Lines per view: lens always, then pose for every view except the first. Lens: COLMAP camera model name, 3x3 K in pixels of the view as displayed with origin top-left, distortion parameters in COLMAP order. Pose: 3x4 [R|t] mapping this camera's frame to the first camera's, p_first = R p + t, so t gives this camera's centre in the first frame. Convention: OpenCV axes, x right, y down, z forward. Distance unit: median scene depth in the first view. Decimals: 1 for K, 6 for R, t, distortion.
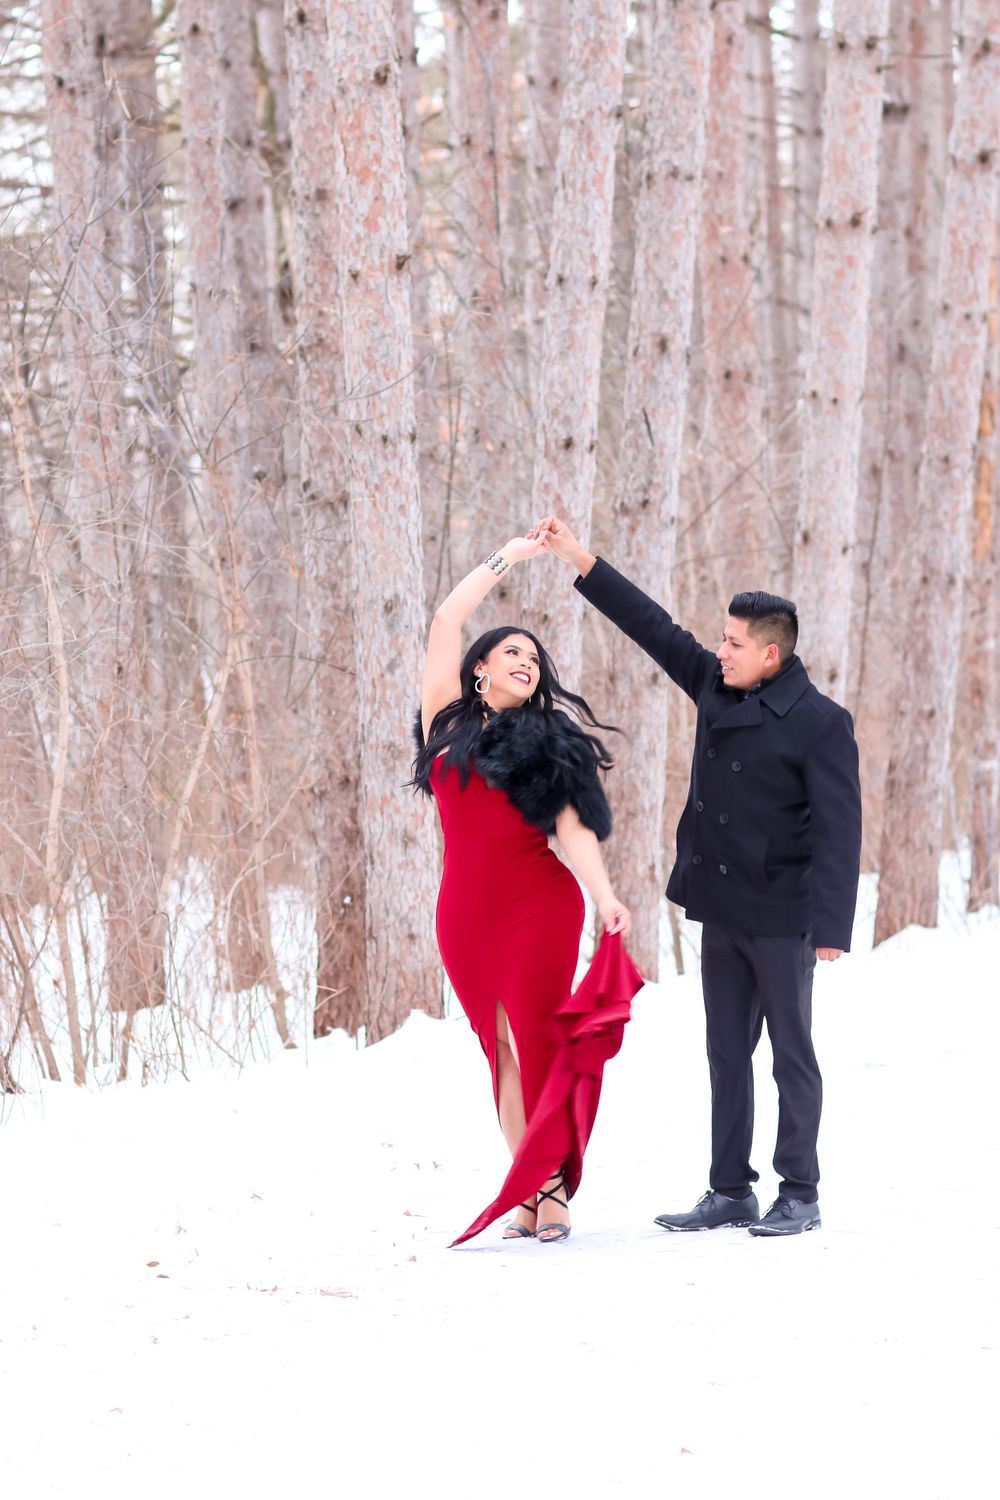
lens RADIAL K [[6193.5, 0, 599.8], [0, 6193.5, 756.5], [0, 0, 1]] dist [-0.149912, 0.000000]
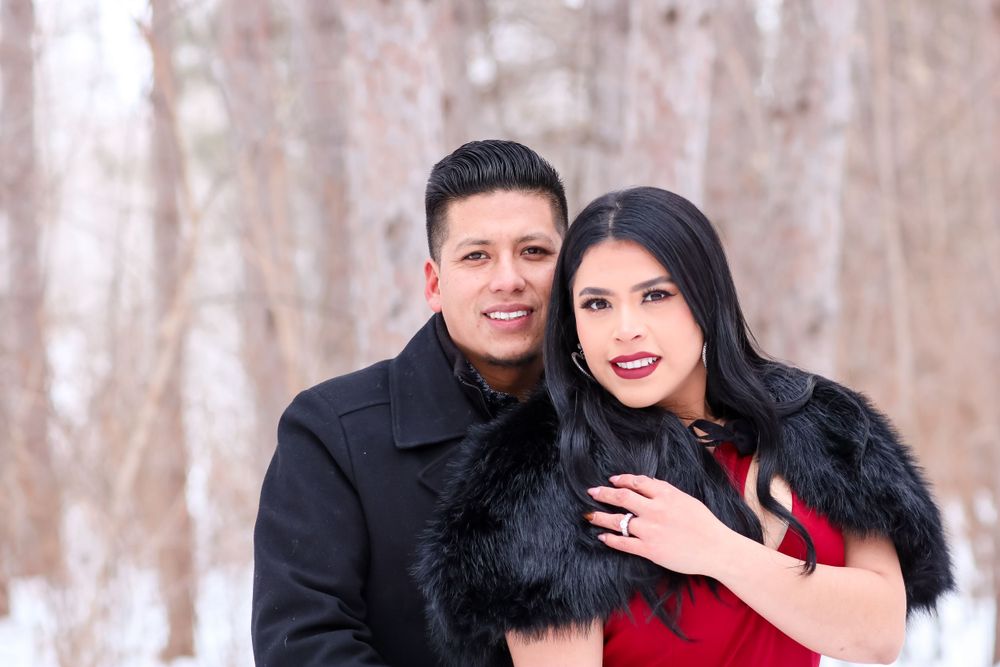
lens RADIAL K [[4129.0, 0, 500.4], [0, 4129.0, 332.3], [0, 0, 1]] dist [-0.149912, 0.000000]
pose [[0.991816, 0.022112, -0.125743, 0.034793], [-0.021911, 0.999755, 0.002985, -0.012476], [0.125778, -0.000205, 0.992058, 0.466916]]
